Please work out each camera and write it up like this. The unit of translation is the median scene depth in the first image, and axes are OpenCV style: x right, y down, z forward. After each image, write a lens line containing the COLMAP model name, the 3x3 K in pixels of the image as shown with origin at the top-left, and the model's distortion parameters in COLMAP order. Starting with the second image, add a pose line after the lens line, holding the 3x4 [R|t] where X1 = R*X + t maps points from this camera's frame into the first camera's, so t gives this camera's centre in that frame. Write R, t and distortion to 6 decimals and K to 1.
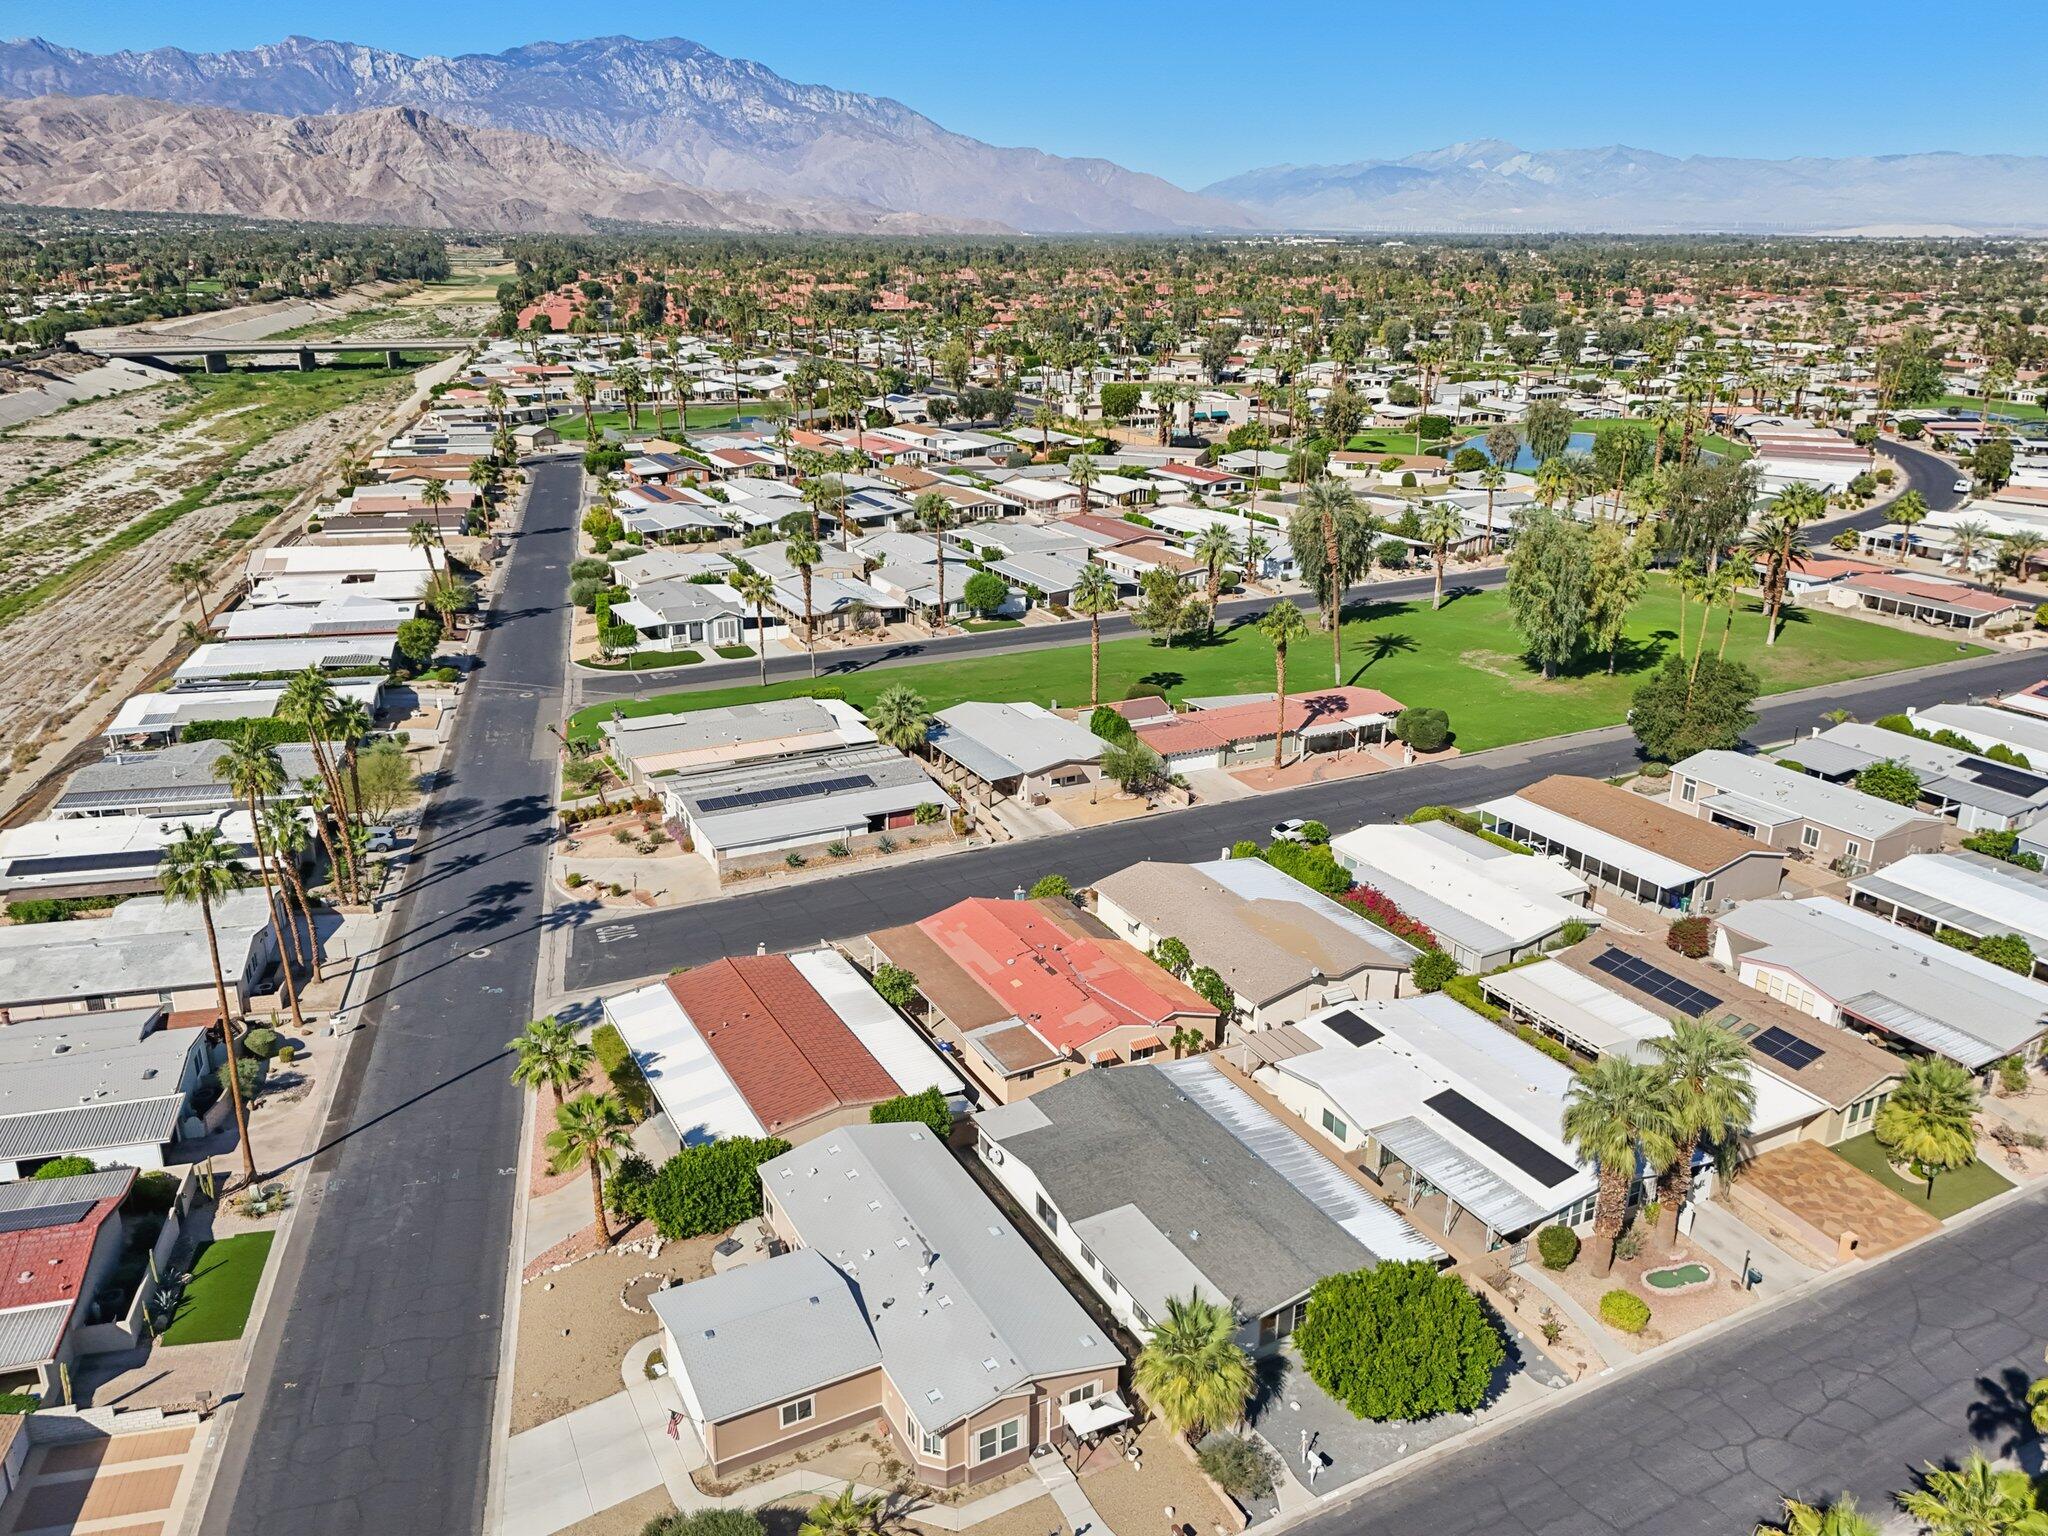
lens RADIAL K [[1522.2, 0, 1022.6], [0, 1522.2, 778.3], [0, 0, 1]] dist [0.059164, -0.046453]
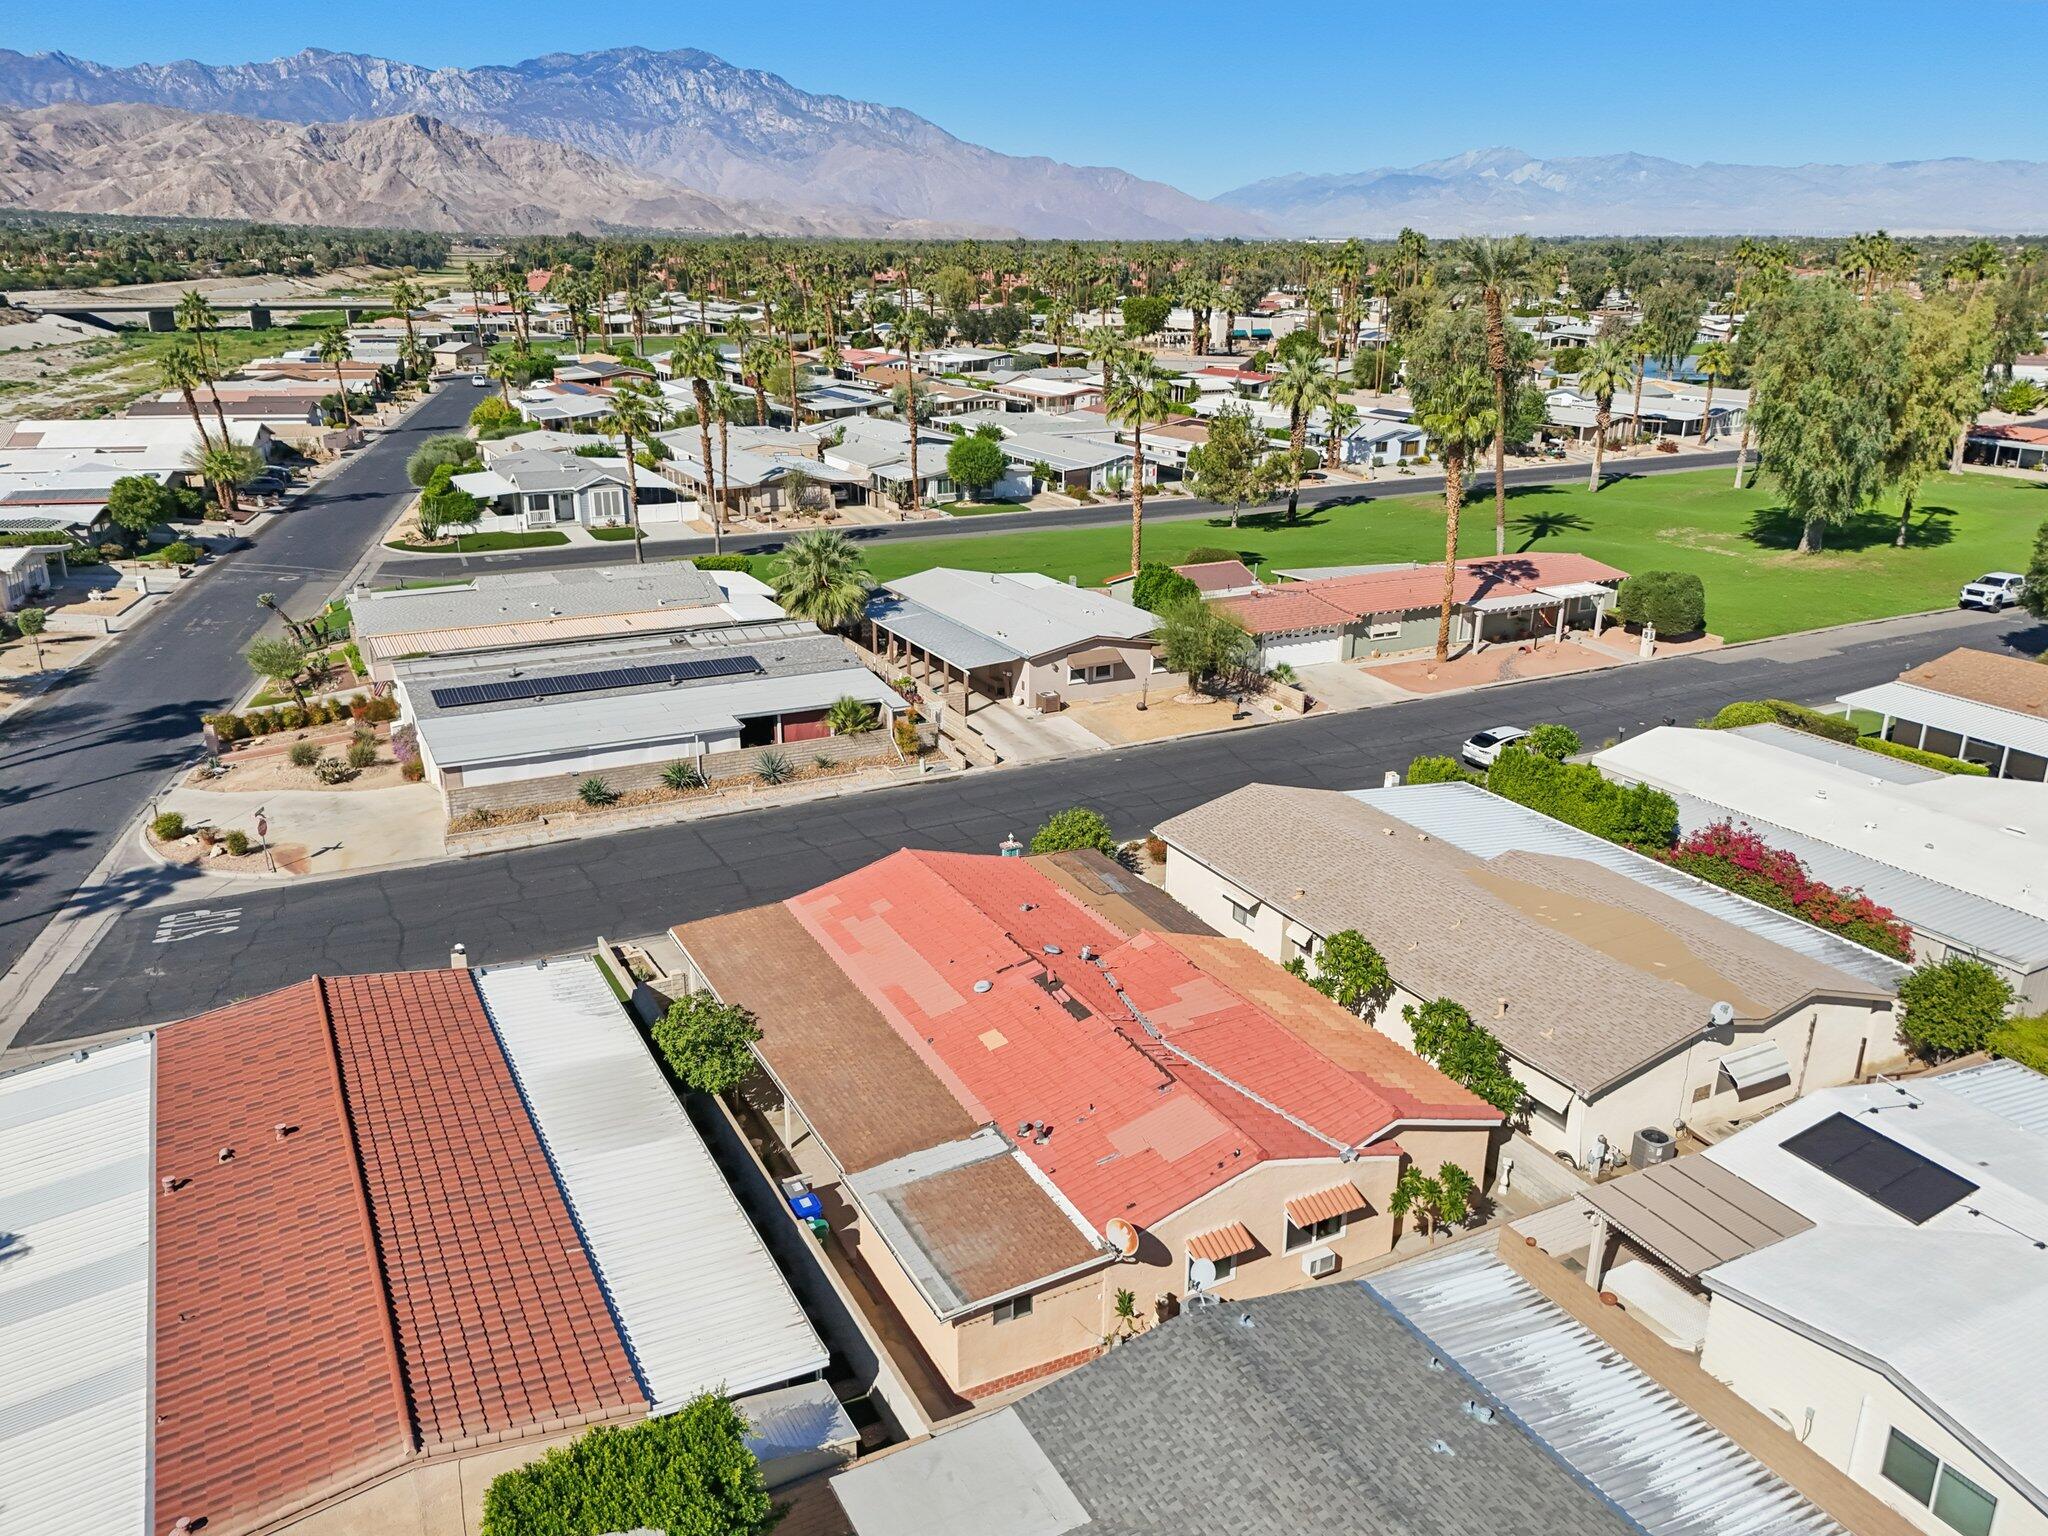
lens RADIAL K [[1522.2, 0, 1022.3], [0, 1522.2, 777.4], [0, 0, 1]] dist [0.059164, -0.046453]
pose [[0.999960, -0.001476, -0.008827, 0.004863], [0.001434, 0.999988, -0.004778, 0.040651], [0.008834, 0.004765, 0.999950, 0.365040]]
